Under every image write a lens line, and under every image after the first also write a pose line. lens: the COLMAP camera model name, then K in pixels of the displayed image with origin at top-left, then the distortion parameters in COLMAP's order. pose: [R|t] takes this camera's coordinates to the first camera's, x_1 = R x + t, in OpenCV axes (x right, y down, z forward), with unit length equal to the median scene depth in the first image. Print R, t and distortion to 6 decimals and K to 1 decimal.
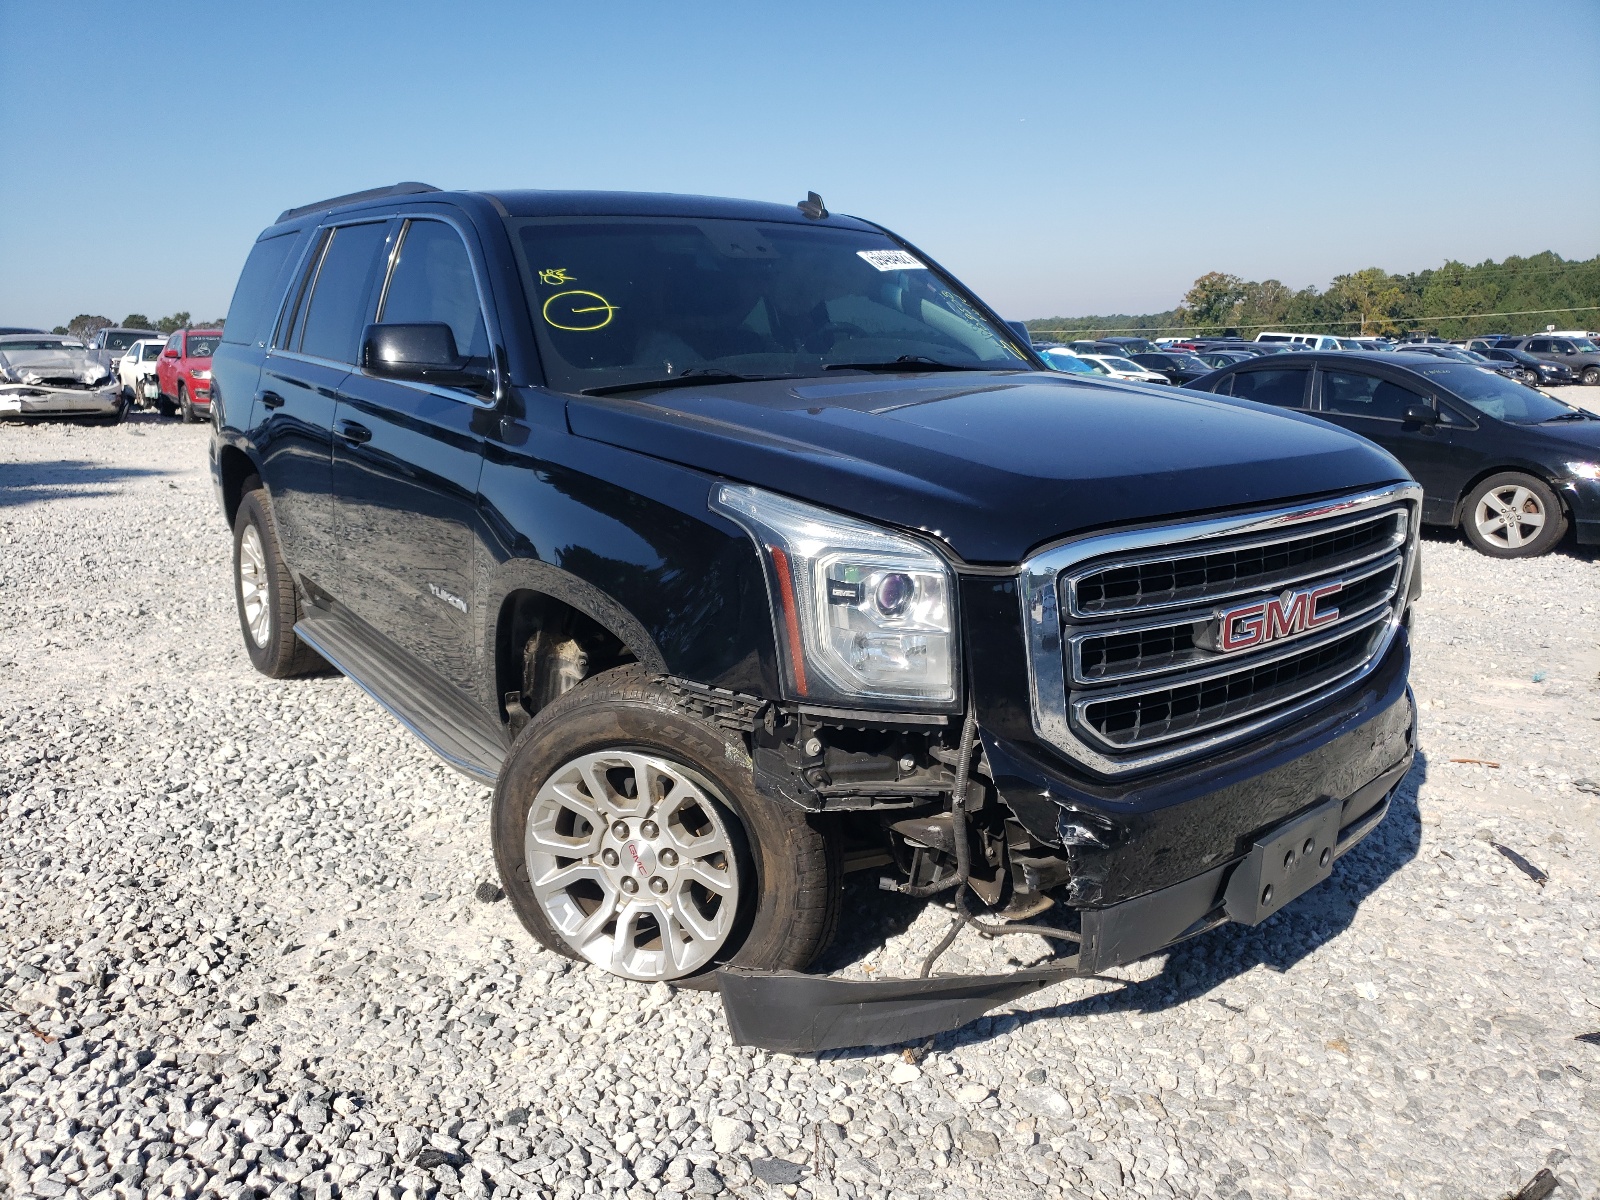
lens RADIAL K [[1160.2, 0, 798.6], [0, 1160.2, 610.4], [0, 0, 1]] dist [-0.002006, 0.030323]
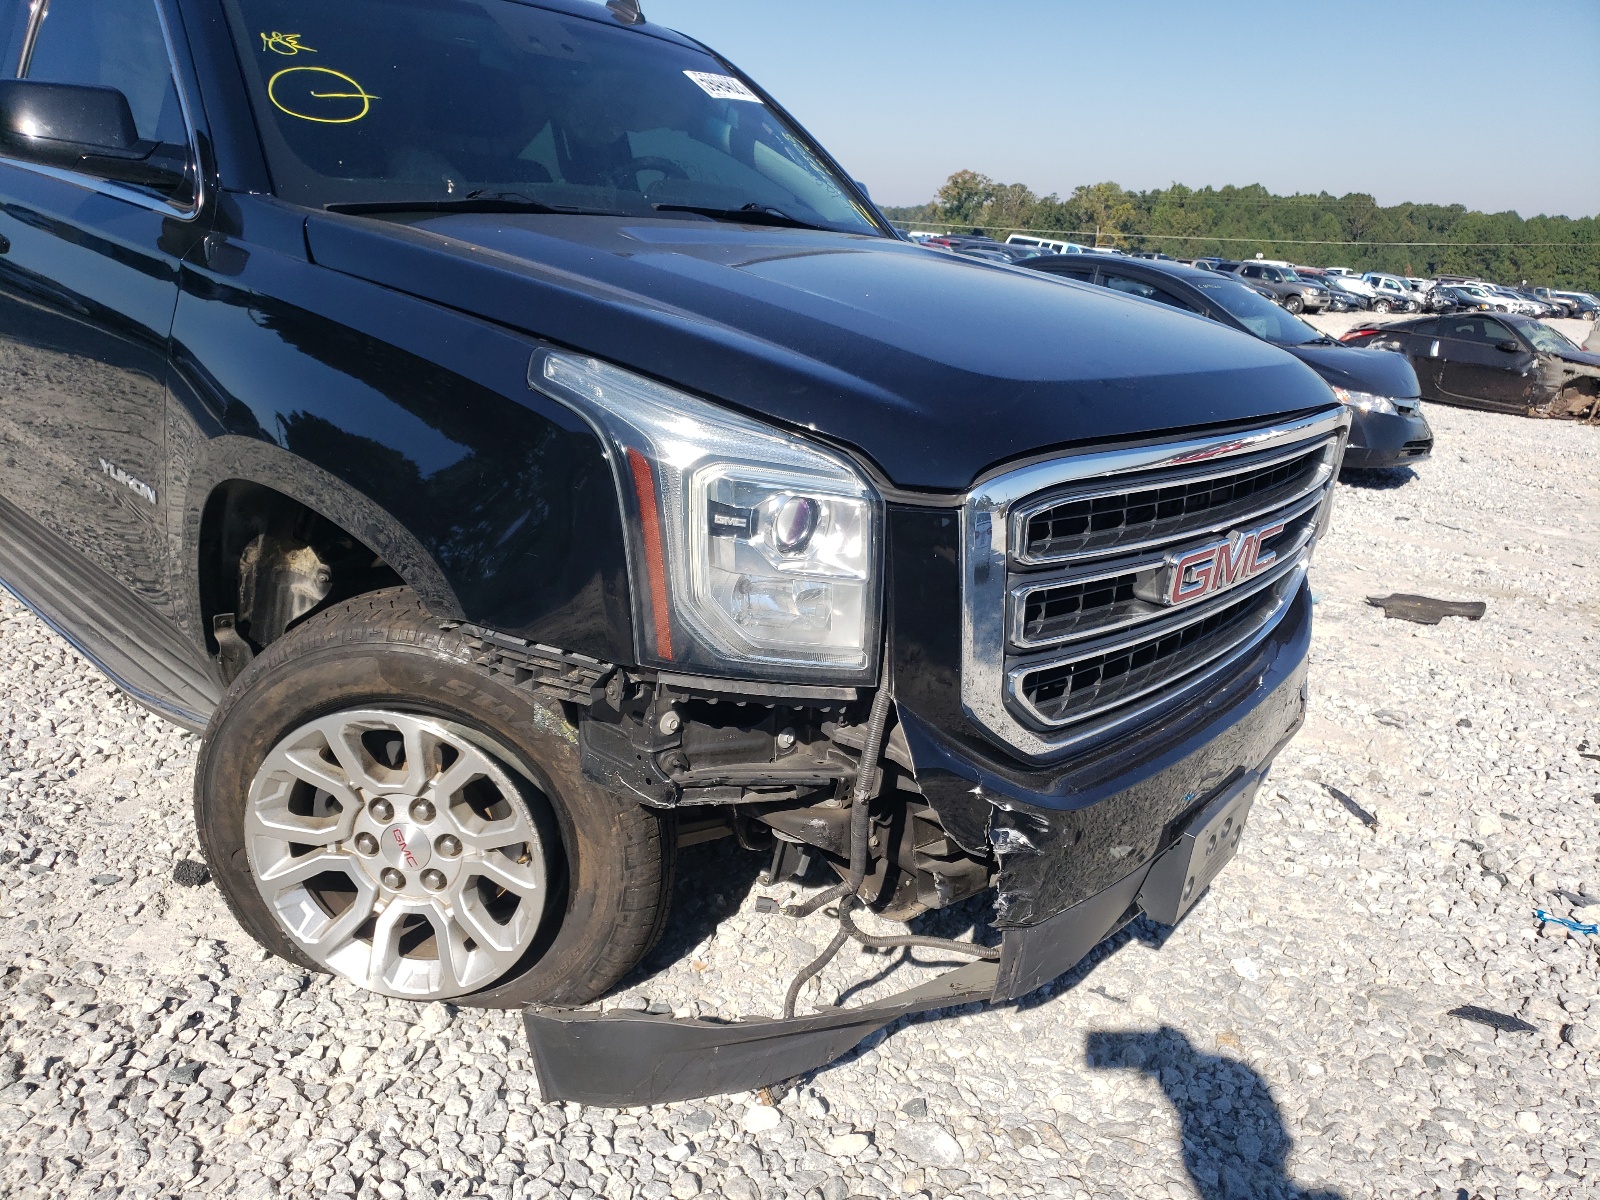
lens RADIAL K [[1160.2, 0, 798.6], [0, 1160.2, 610.4], [0, 0, 1]] dist [-0.002006, 0.030323]
pose [[0.975267, 0.023058, 0.219823, -0.059988], [-0.045602, 0.994137, 0.098041, -0.025241], [-0.216273, -0.105641, 0.970601, 0.228939]]
